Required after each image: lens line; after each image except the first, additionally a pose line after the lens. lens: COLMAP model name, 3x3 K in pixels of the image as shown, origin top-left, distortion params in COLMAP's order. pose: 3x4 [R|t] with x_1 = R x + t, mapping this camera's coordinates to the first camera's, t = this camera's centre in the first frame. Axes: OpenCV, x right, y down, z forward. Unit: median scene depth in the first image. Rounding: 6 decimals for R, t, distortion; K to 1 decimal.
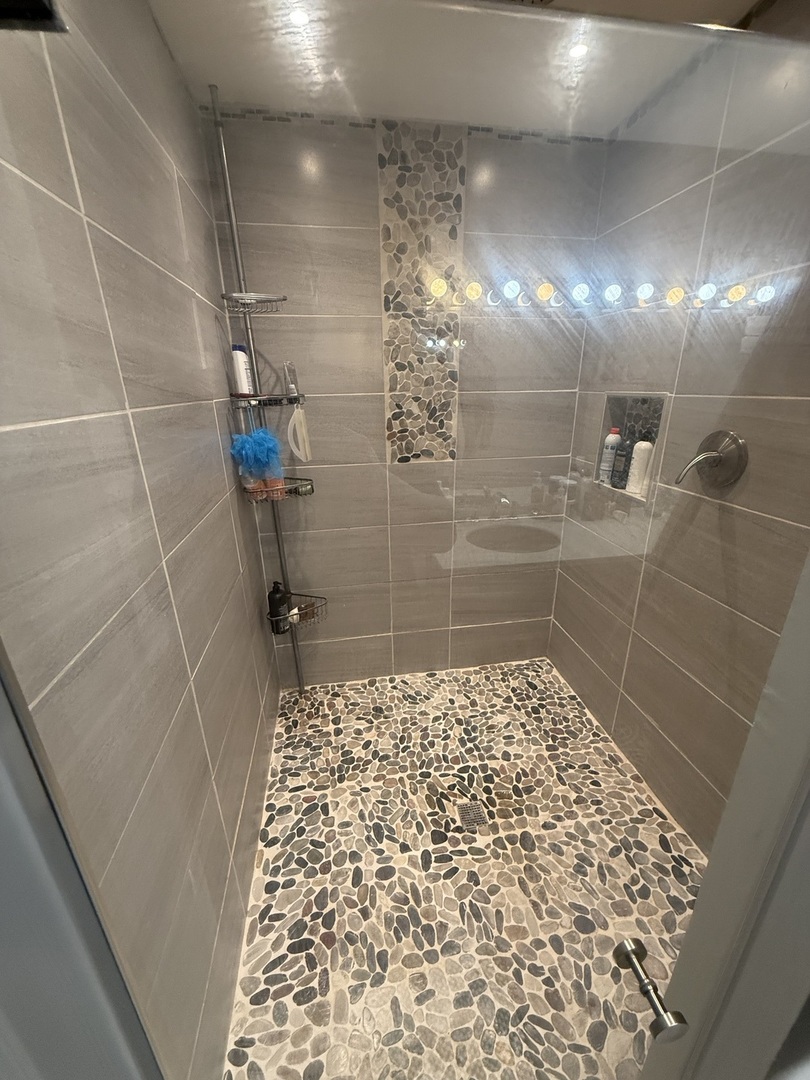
lens RADIAL K [[428.8, 0, 404.7], [0, 428.8, 538.4], [0, 0, 1]] dist [-0.001235, 0.000773]
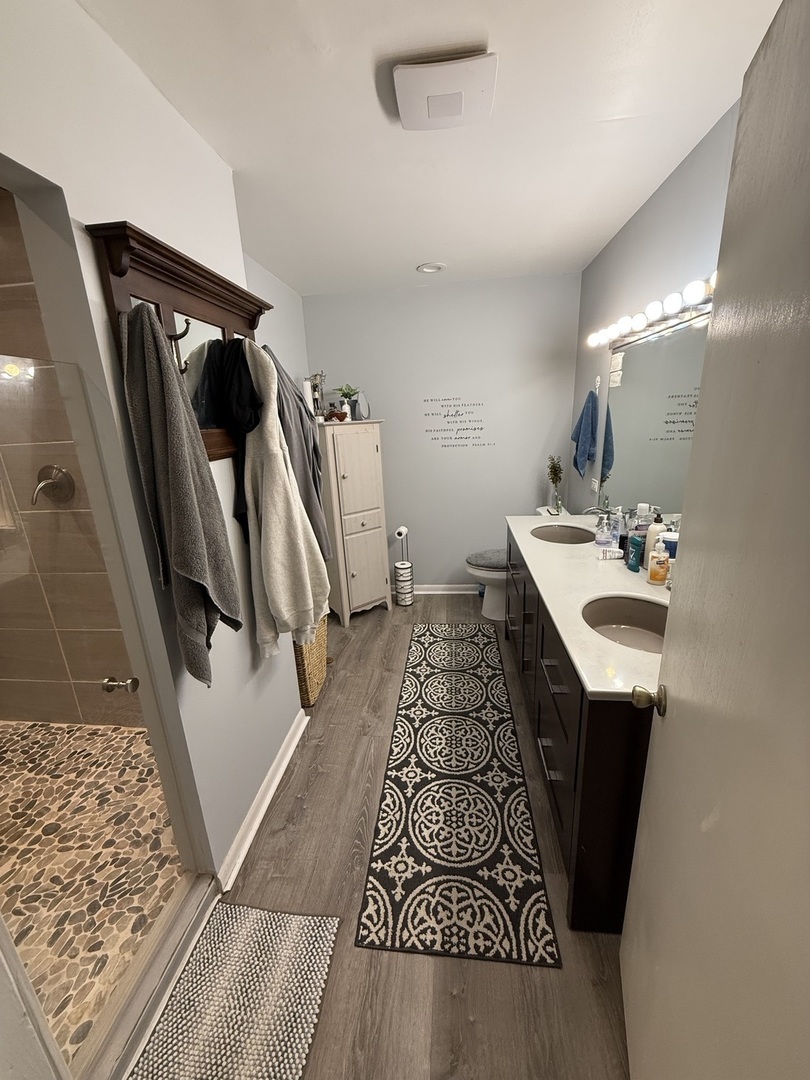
lens RADIAL K [[428.8, 0, 402.6], [0, 428.8, 537.4], [0, 0, 1]] dist [-0.001235, 0.000773]
pose [[0.273986, -0.265726, 0.924295, -0.276252], [0.362532, 0.918711, 0.156656, 0.144530], [-0.890787, 0.292165, 0.348048, -0.410950]]
